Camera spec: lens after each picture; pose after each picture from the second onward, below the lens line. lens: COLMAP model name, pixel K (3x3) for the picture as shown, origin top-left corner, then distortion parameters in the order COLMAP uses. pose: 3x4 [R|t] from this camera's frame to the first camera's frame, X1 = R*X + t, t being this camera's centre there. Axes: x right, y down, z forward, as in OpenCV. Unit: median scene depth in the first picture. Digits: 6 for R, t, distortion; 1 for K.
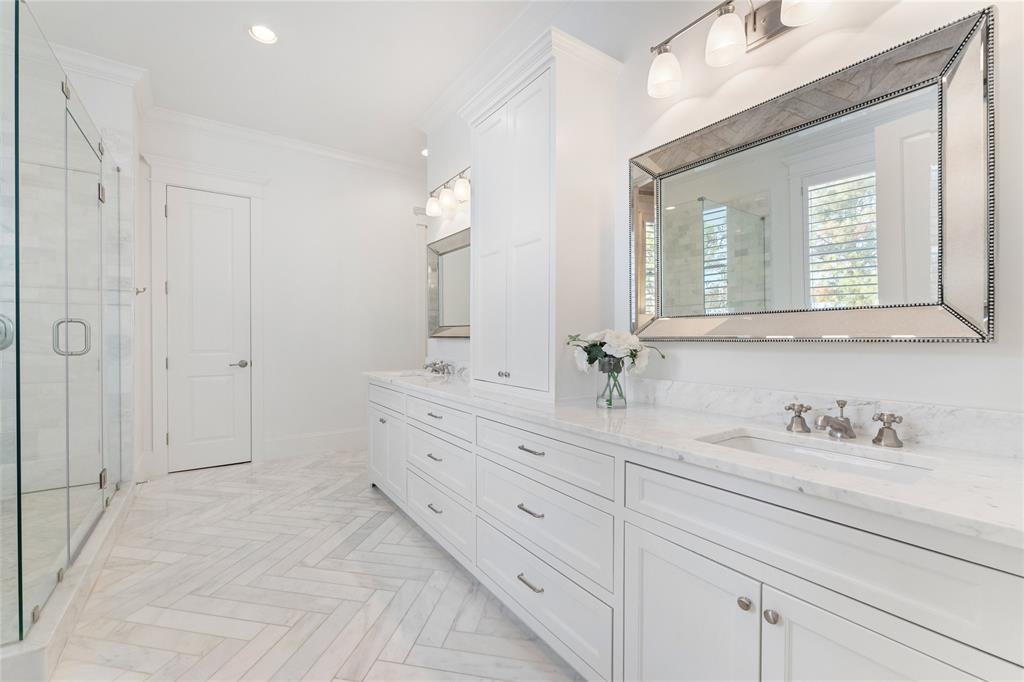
lens RADIAL K [[425.2, 0, 510.2], [0, 425.2, 336.8], [0, 0, 1]] dist [-0.002198, -0.000453]
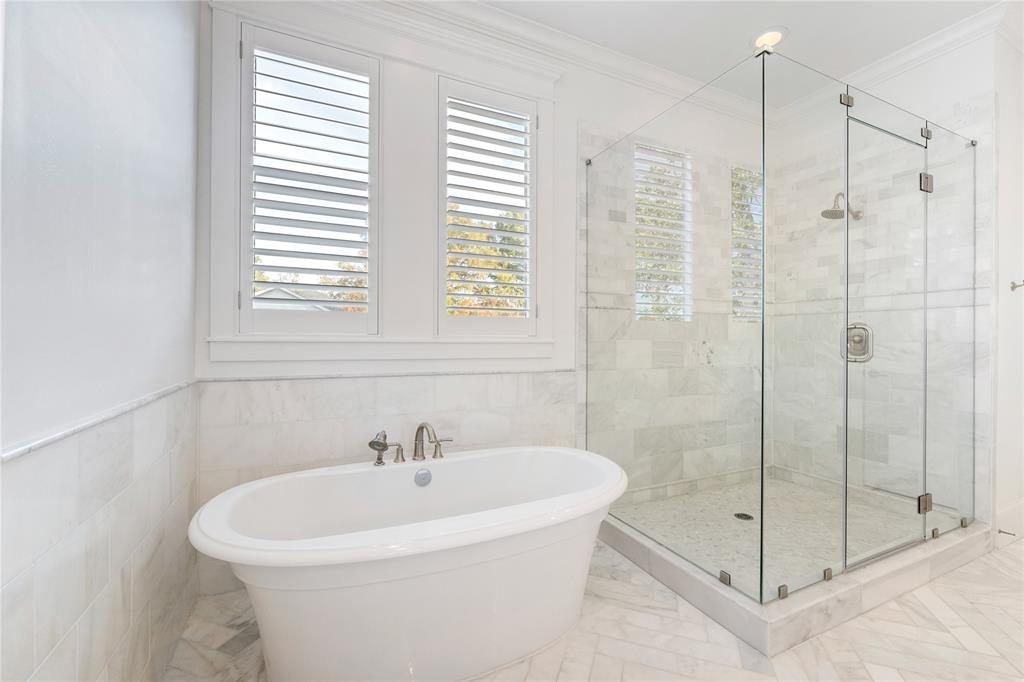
lens RADIAL K [[424.4, 0, 506.5], [0, 424.4, 340.3], [0, 0, 1]] dist [-0.001330, -0.000614]
pose [[-0.174930, 0.000724, -0.984581, 0.081302], [-0.010131, 0.999945, 0.002535, -0.000680], [0.984529, 0.010418, -0.174913, 0.372304]]
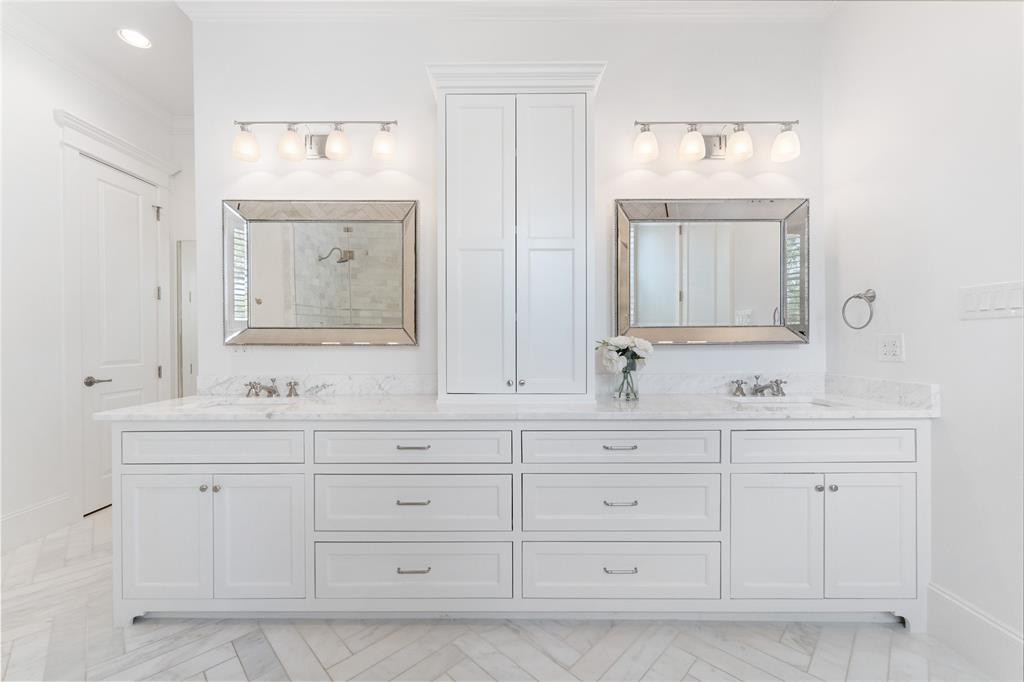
lens RADIAL K [[397.2, 0, 512.0], [0, 397.2, 341.0], [0, 0, 1]] dist [0.002042, 0.000206]
pose [[0.574126, -0.001027, 0.818767, -0.783433], [0.002969, 0.999995, -0.000827, -0.002671], [-0.818762, 0.002906, 0.574126, 0.538255]]
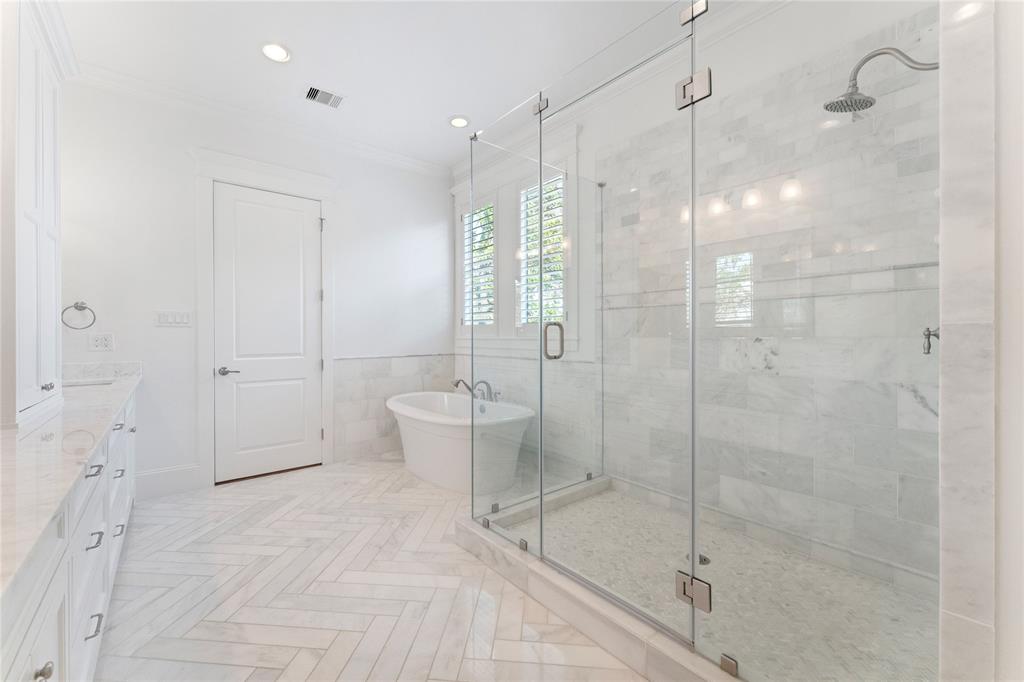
lens RADIAL K [[421.2, 0, 512.0], [0, 421.2, 341.0], [0, 0, 1]] dist [-0.000109, -0.000166]
pose [[-0.996629, -0.000300, -0.082041, -0.856495], [-0.001183, 0.999942, 0.010725, -0.004543], [0.082033, 0.010786, -0.996571, 1.955591]]
